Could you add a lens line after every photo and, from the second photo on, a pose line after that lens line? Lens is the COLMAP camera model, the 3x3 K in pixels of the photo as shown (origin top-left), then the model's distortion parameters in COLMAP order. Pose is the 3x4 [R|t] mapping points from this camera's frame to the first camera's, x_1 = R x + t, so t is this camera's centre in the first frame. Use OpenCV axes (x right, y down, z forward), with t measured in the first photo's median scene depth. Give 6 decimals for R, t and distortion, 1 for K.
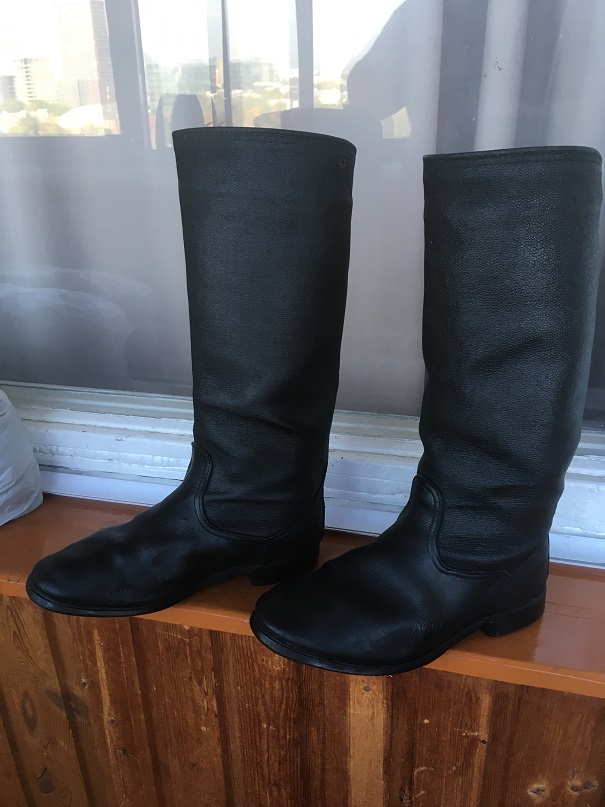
lens RADIAL K [[673.7, 0, 306.8], [0, 673.7, 401.5], [0, 0, 1]] dist [0.064004, -0.072175]
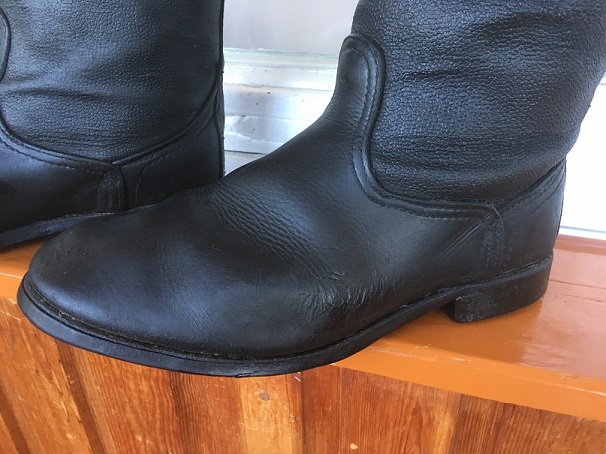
lens RADIAL K [[505.9, 0, 302.4], [0, 505.9, 225.7], [0, 0, 1]] dist [0.064004, -0.072175]
pose [[0.998822, 0.029750, -0.038328, 0.139598], [-0.025997, 0.995141, 0.094963, 0.207739], [0.040967, -0.093855, 0.994743, 0.522127]]
